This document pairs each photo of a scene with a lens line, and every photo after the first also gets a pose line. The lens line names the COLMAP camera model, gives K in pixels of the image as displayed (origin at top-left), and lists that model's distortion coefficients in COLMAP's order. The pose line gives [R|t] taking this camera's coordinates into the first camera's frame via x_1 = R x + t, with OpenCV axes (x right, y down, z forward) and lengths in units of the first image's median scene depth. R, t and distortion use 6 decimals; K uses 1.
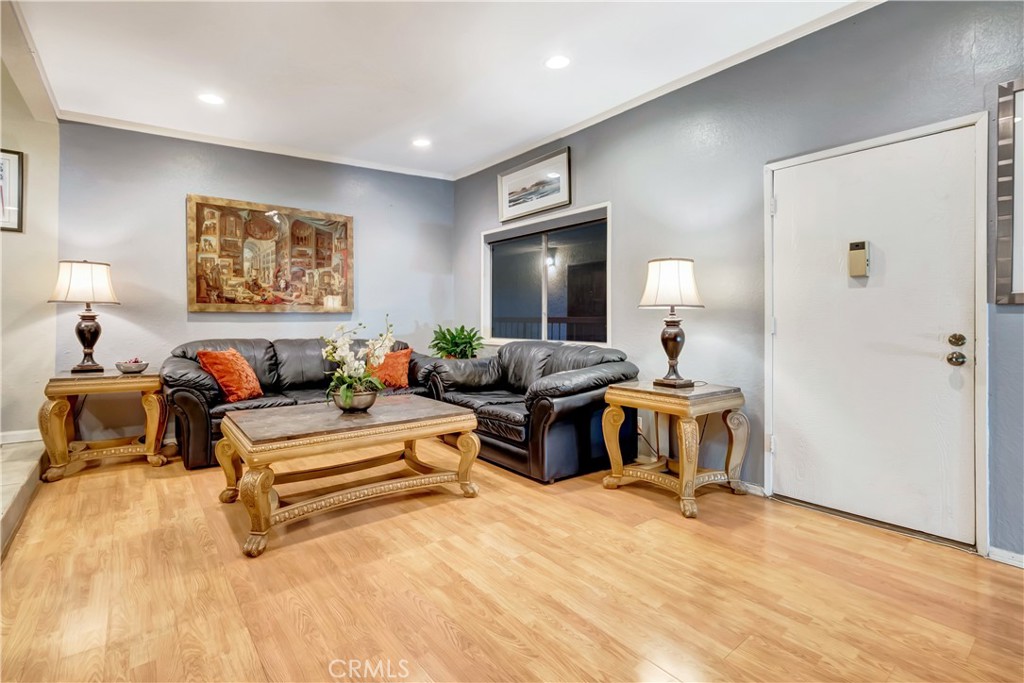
lens RADIAL K [[463.8, 0, 508.0], [0, 463.8, 315.5], [0, 0, 1]] dist [-0.008887, 0.000923]
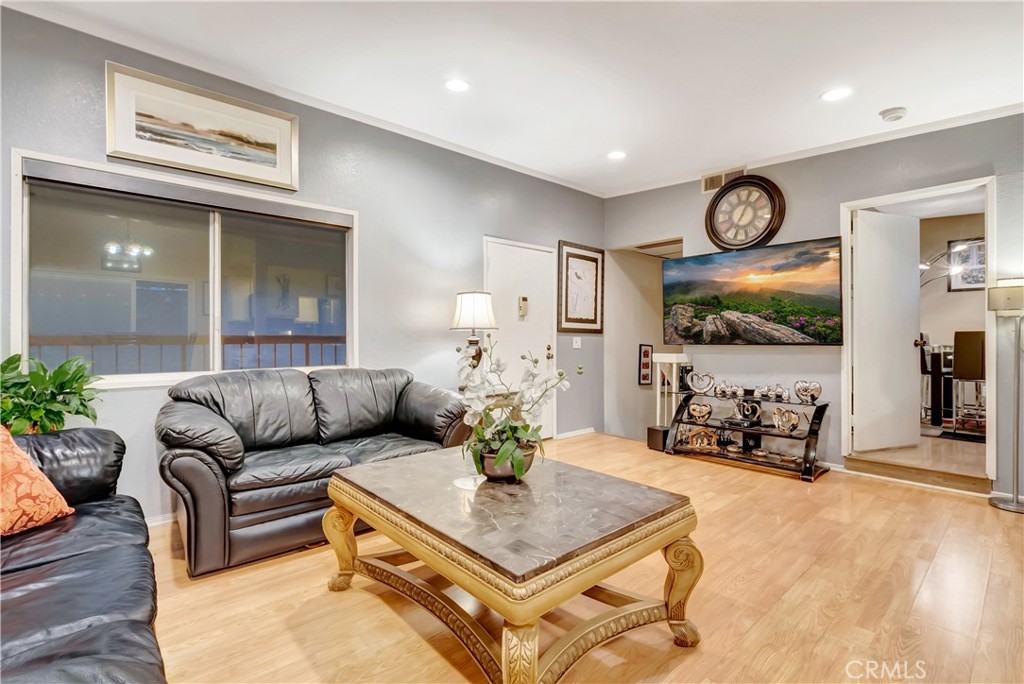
lens RADIAL K [[463.8, 0, 512.5], [0, 463.8, 341.8], [0, 0, 1]] dist [-0.008887, 0.000923]
pose [[-0.042300, -0.009370, 0.999061, -0.638660], [-0.006454, 0.999938, 0.009105, 0.002587], [-0.999084, -0.006063, -0.042358, 0.647735]]
